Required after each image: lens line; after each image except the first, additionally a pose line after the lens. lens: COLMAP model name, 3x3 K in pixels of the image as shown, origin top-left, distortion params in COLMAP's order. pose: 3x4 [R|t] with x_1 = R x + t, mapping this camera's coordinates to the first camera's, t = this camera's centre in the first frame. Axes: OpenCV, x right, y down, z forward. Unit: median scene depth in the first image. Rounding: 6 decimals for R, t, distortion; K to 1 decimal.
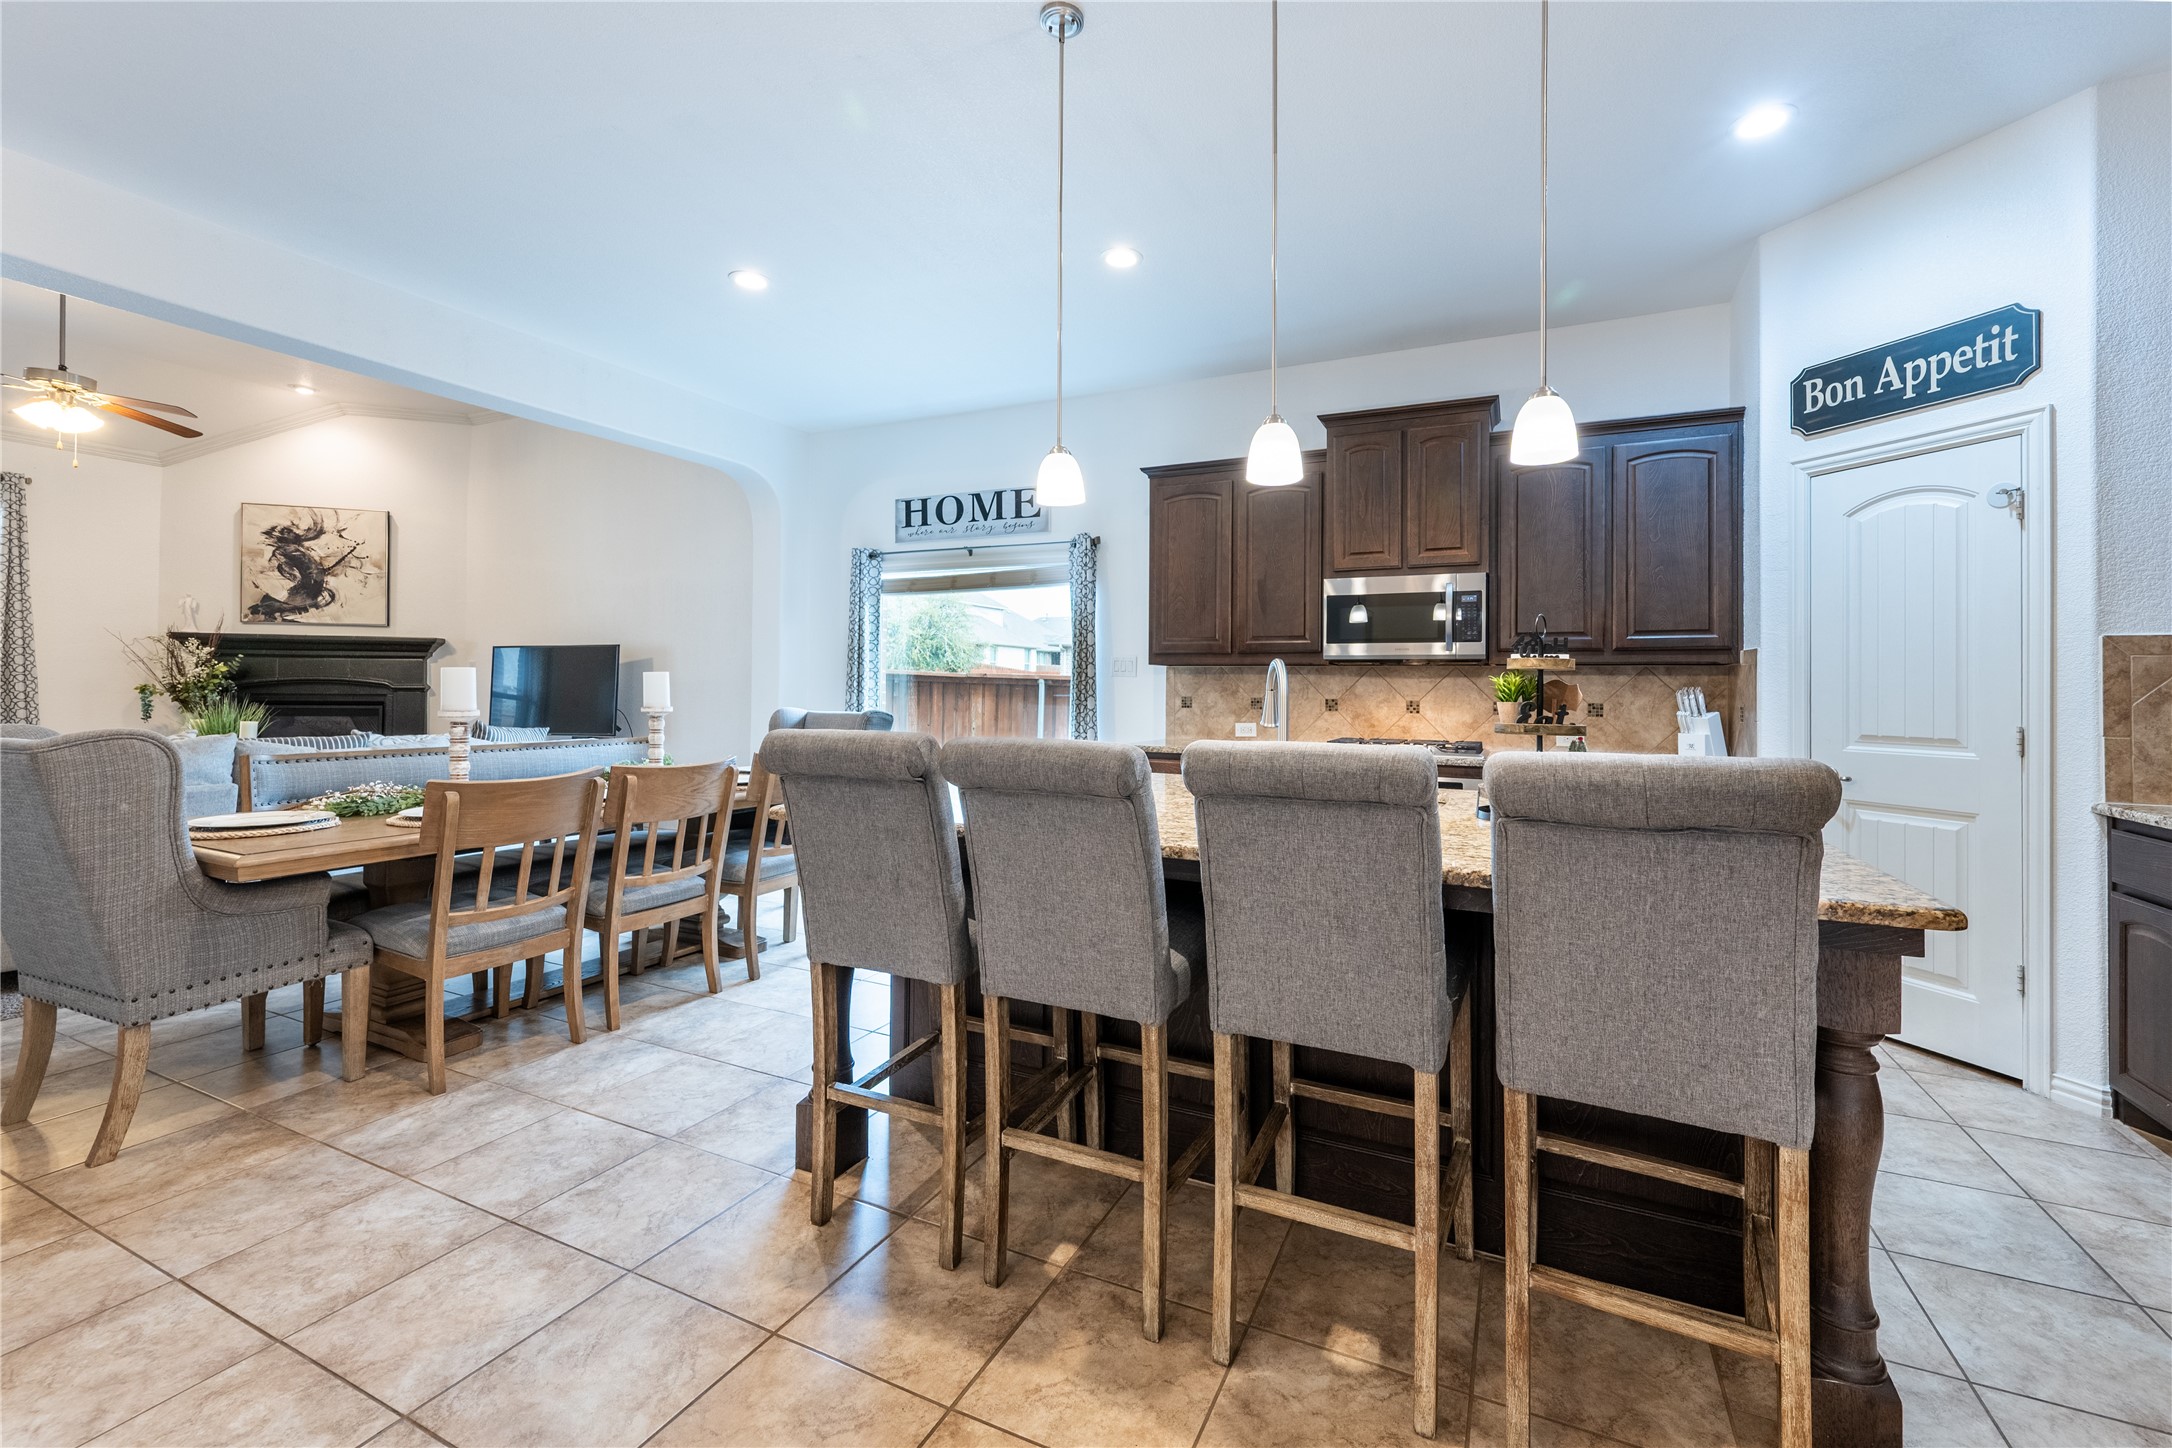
lens RADIAL K [[860.8, 0, 1131.3], [0, 860.8, 682.8], [0, 0, 1]] dist [0.001092, -0.000046]
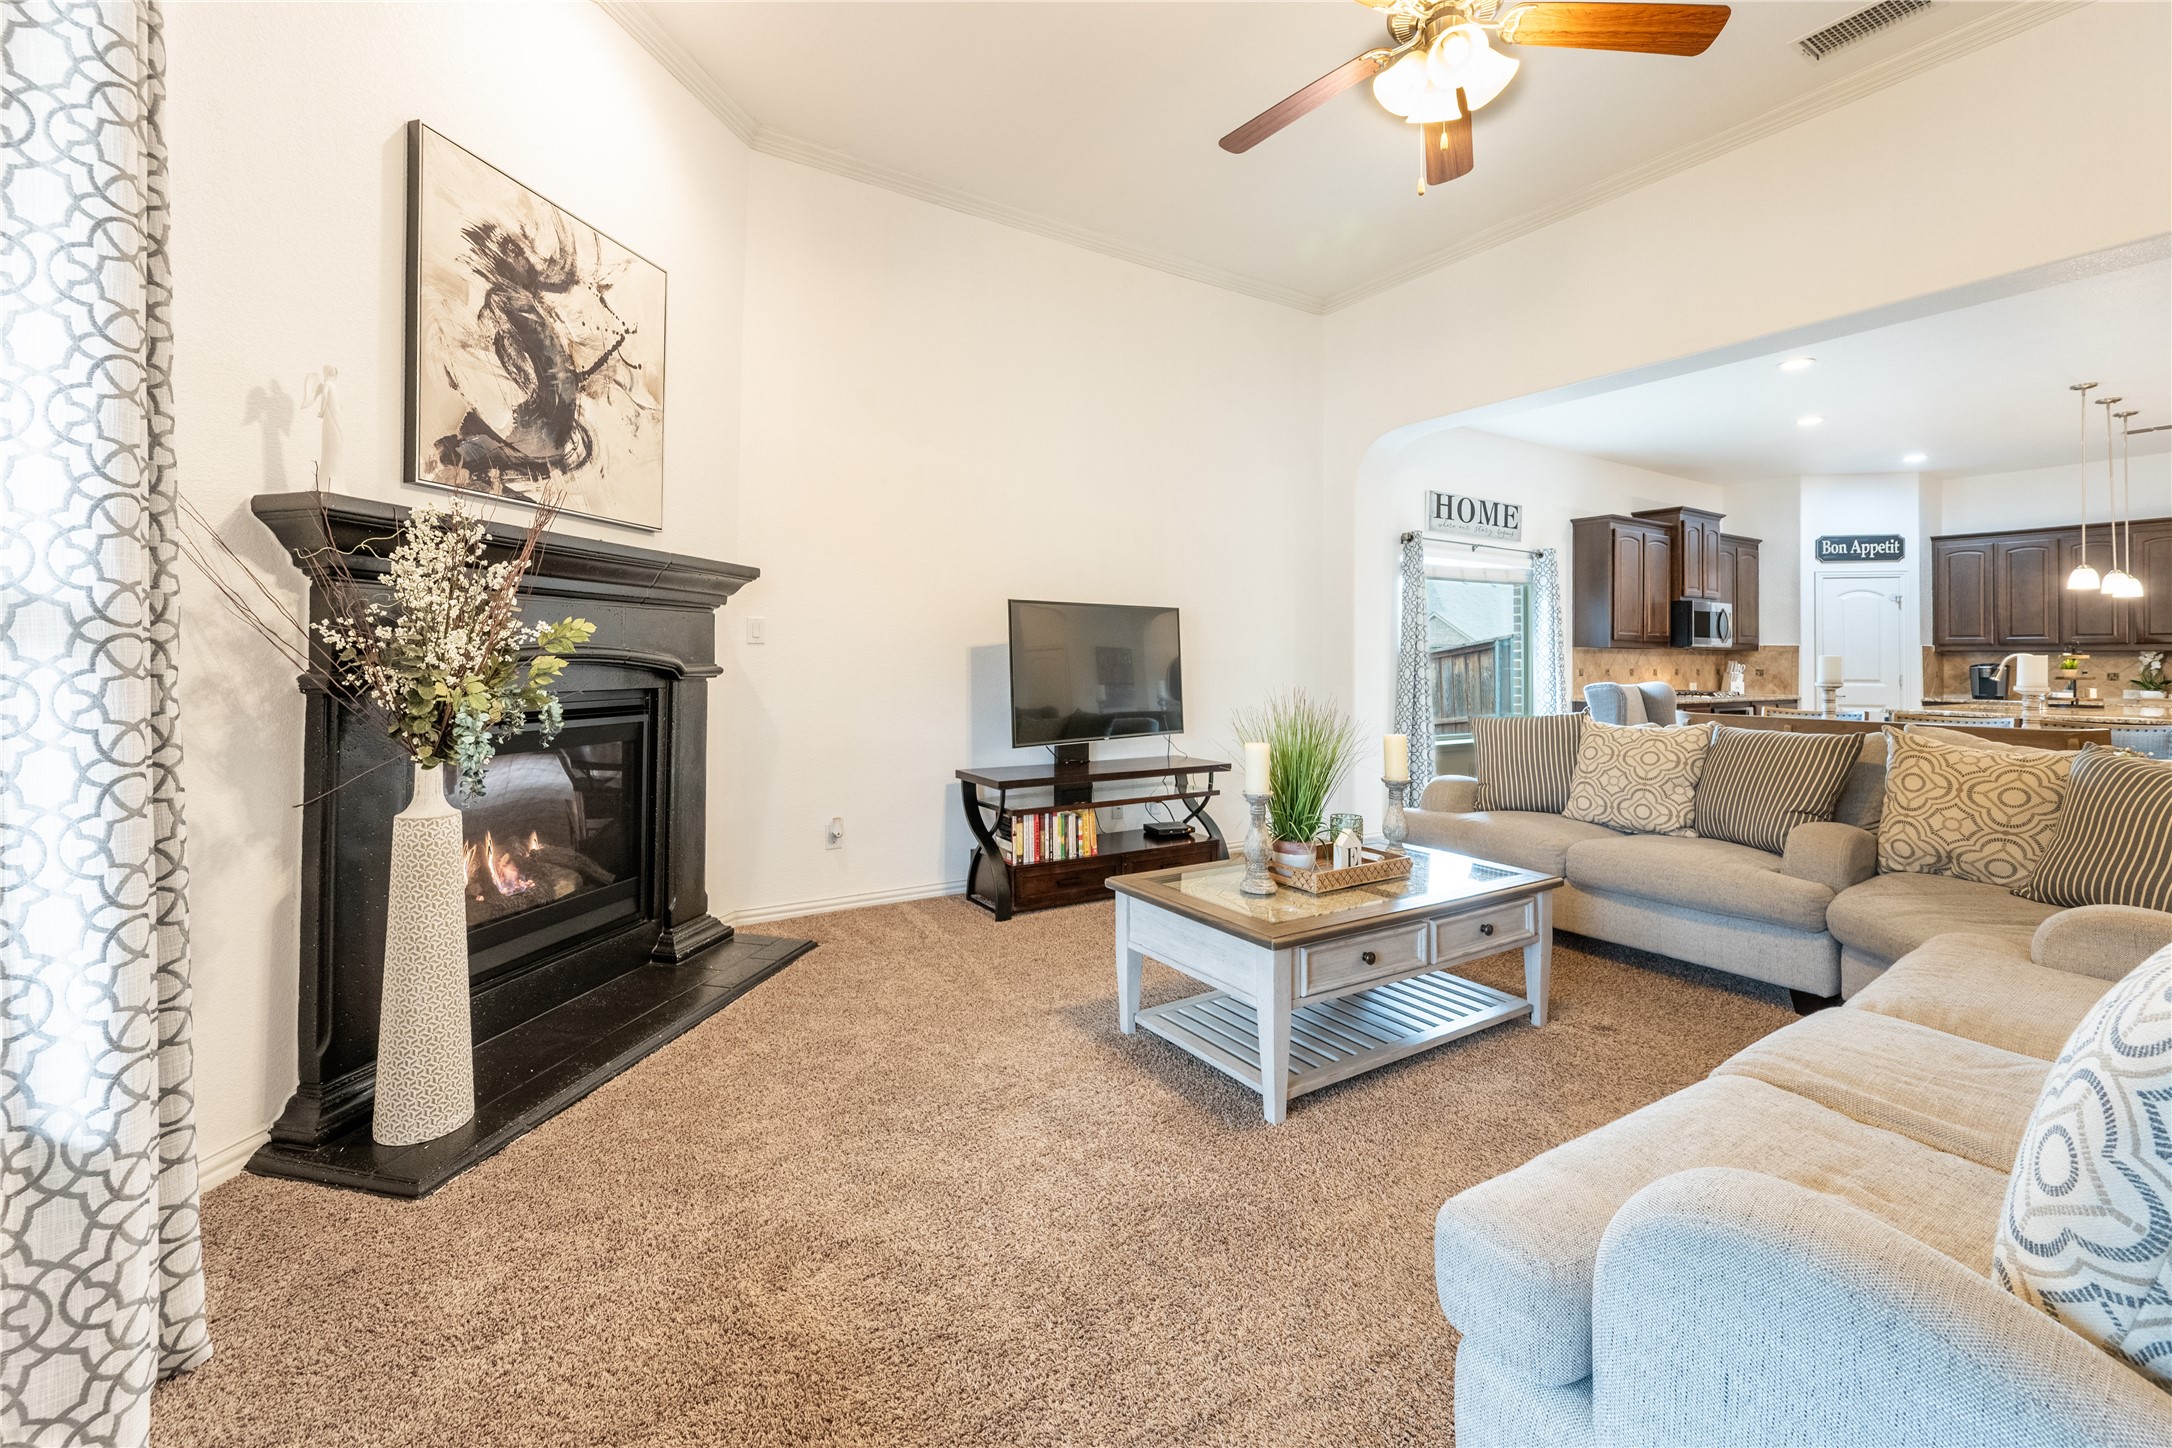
lens RADIAL K [[860.8, 0, 1047.3], [0, 860.8, 645.3], [0, 0, 1]] dist [0.001092, -0.000046]
pose [[0.584751, 0.007409, 0.811179, -1.150916], [-0.006648, 0.999968, -0.004341, -0.007907], [-0.811186, -0.002854, 0.584781, 0.607369]]
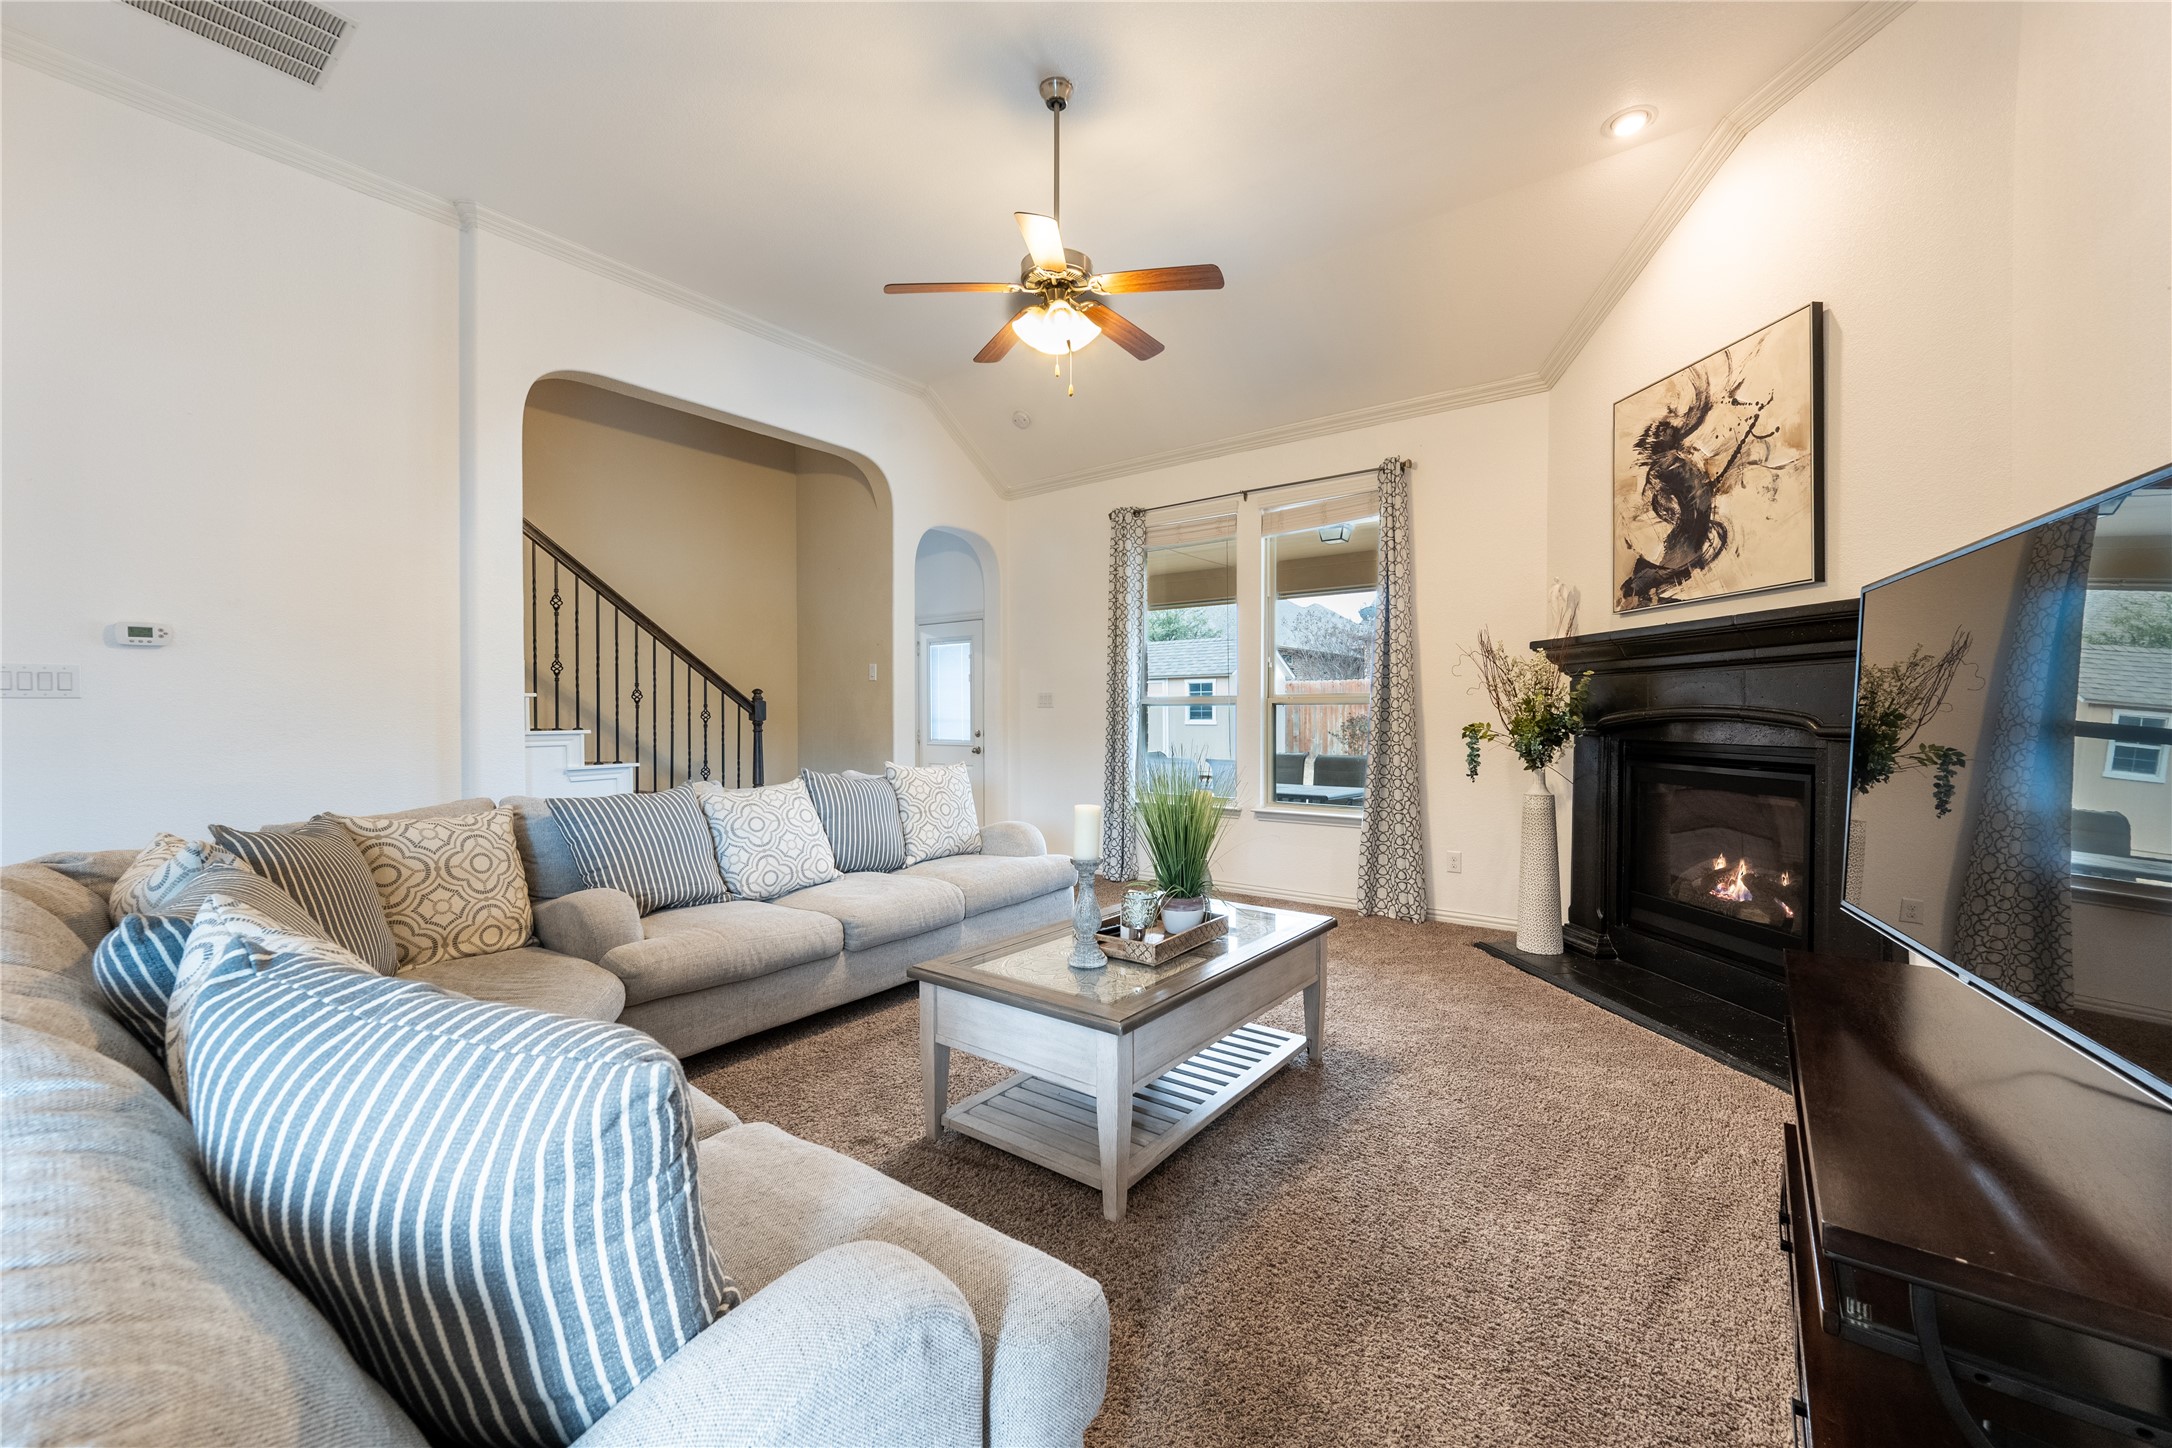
lens RADIAL K [[860.8, 0, 1083.2], [0, 860.8, 722.2], [0, 0, 1]] dist [0.001092, -0.000046]
pose [[-0.234485, -0.001659, -0.972118, -0.397118], [0.005642, 0.999979, -0.003068, 0.000643], [0.972103, -0.006204, -0.234471, 0.787144]]
